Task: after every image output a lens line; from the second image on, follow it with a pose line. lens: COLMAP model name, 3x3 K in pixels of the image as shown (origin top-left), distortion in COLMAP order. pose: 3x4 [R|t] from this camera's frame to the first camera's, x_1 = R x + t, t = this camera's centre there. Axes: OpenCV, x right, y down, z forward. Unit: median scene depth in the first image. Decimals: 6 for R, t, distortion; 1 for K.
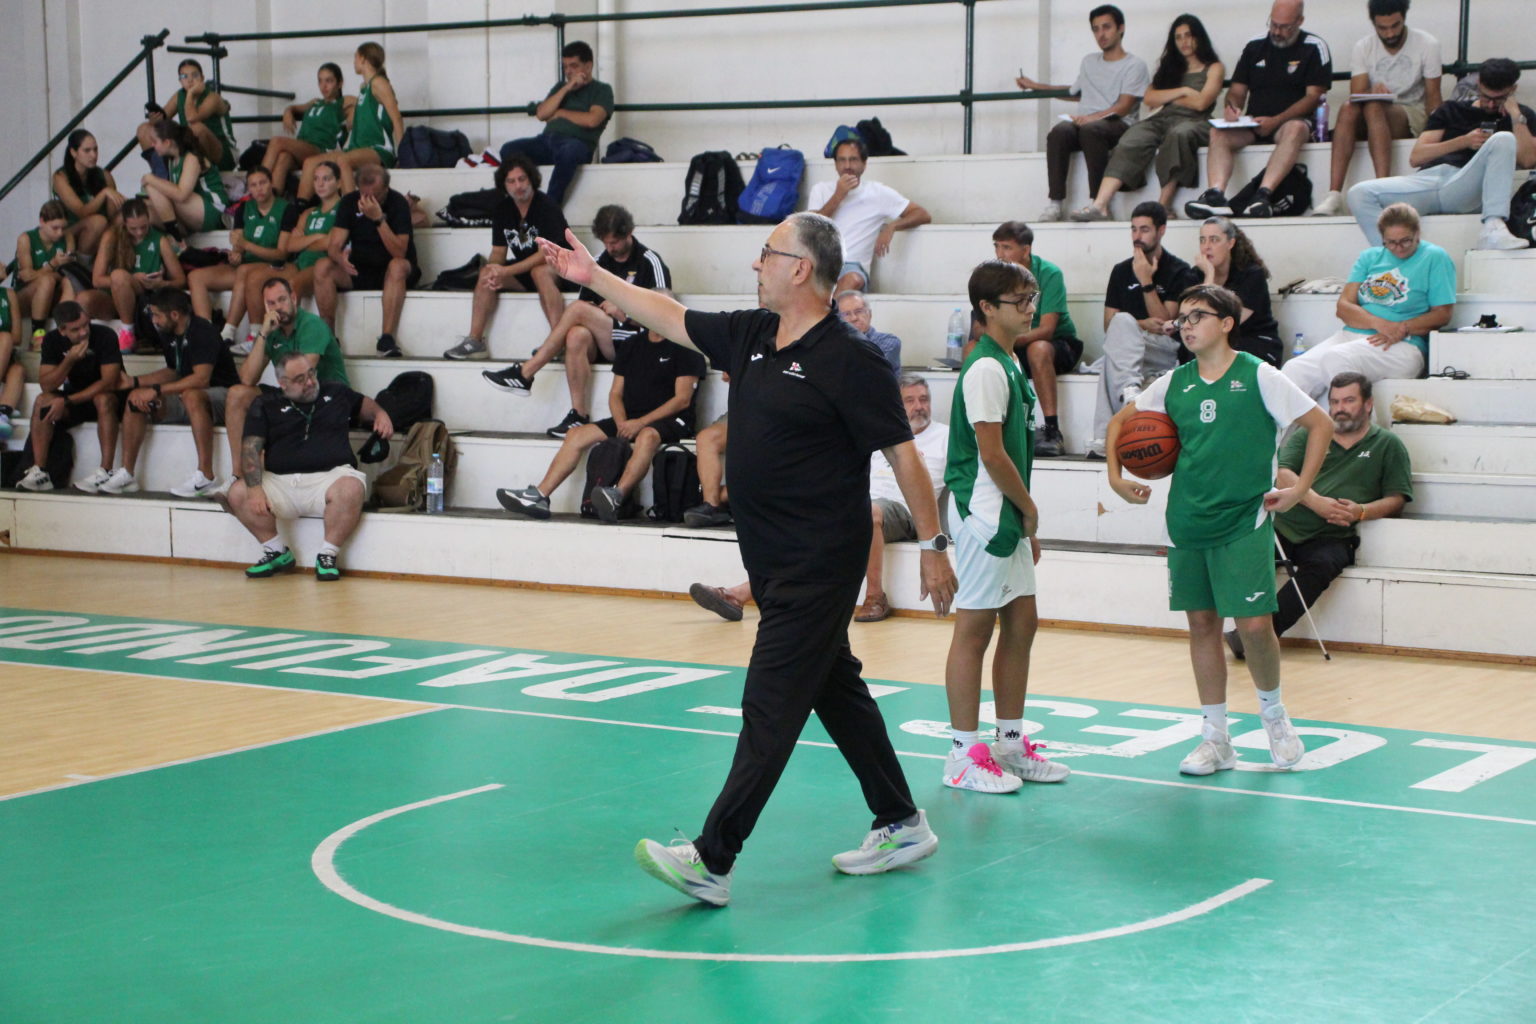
lens RADIAL K [[2813.0, 0, 768.0], [0, 2813.0, 512.0], [0, 0, 1]] dist [0.045696, 1.632454]
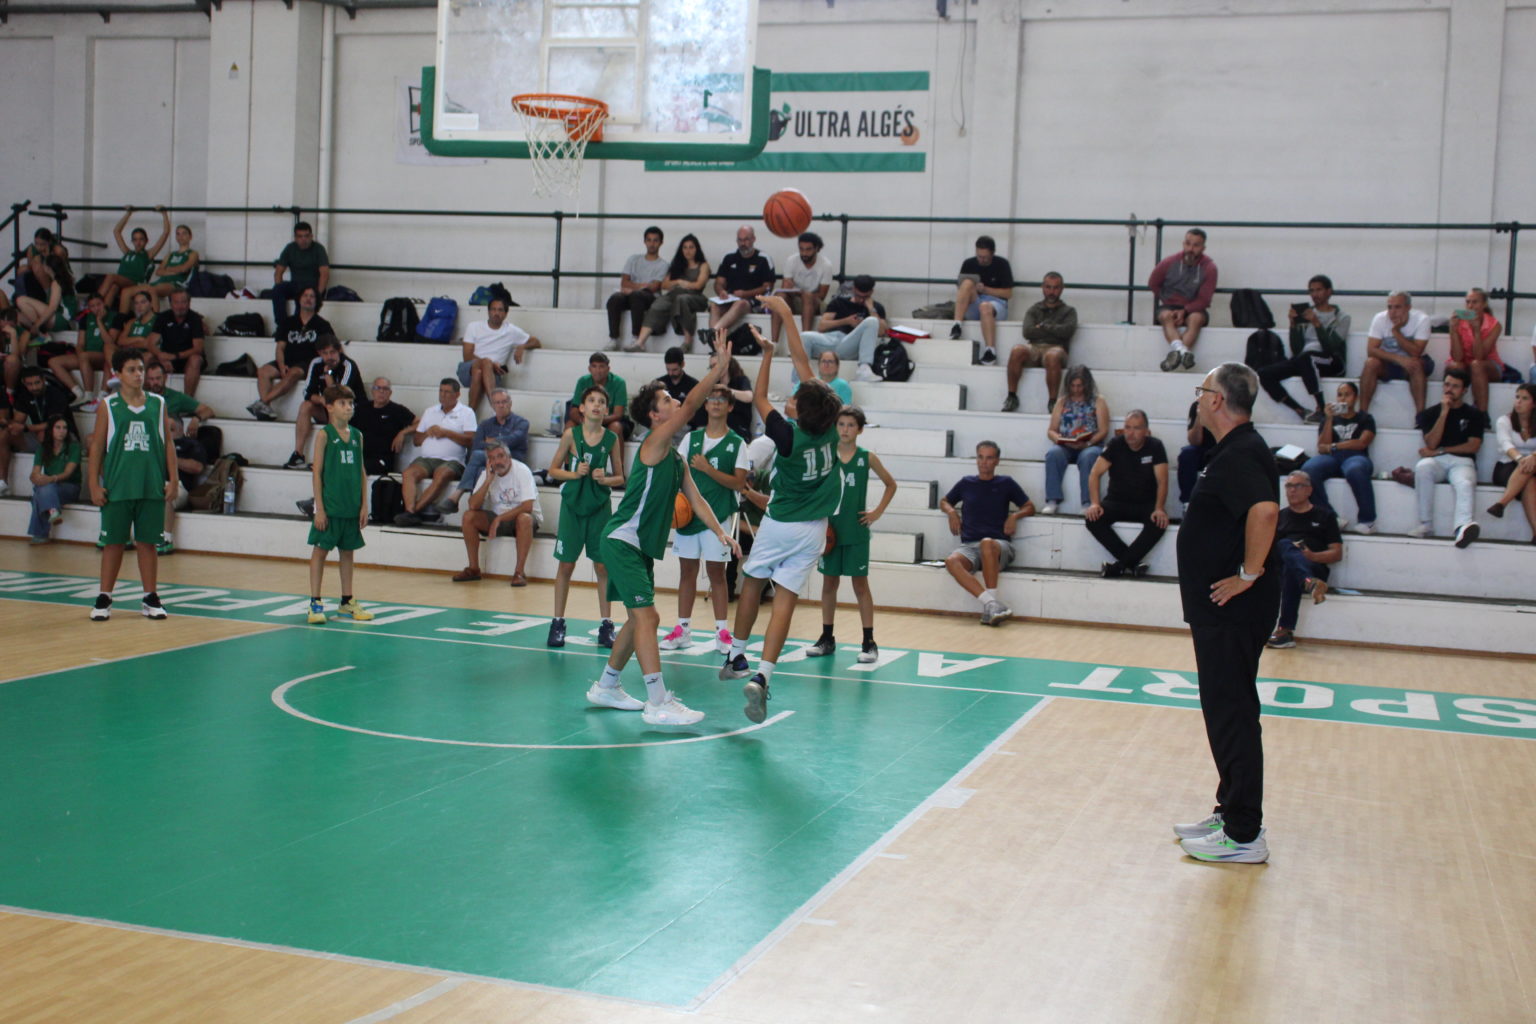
lens RADIAL K [[1904.1, 0, 768.0], [0, 1904.1, 512.0], [0, 0, 1]] dist [-0.000552, 0.038469]
pose [[0.969914, 0.024494, 0.242213, -0.076909], [-0.022086, 0.999676, -0.012649, 0.005650], [-0.242444, 0.006919, 0.970141, -0.123235]]
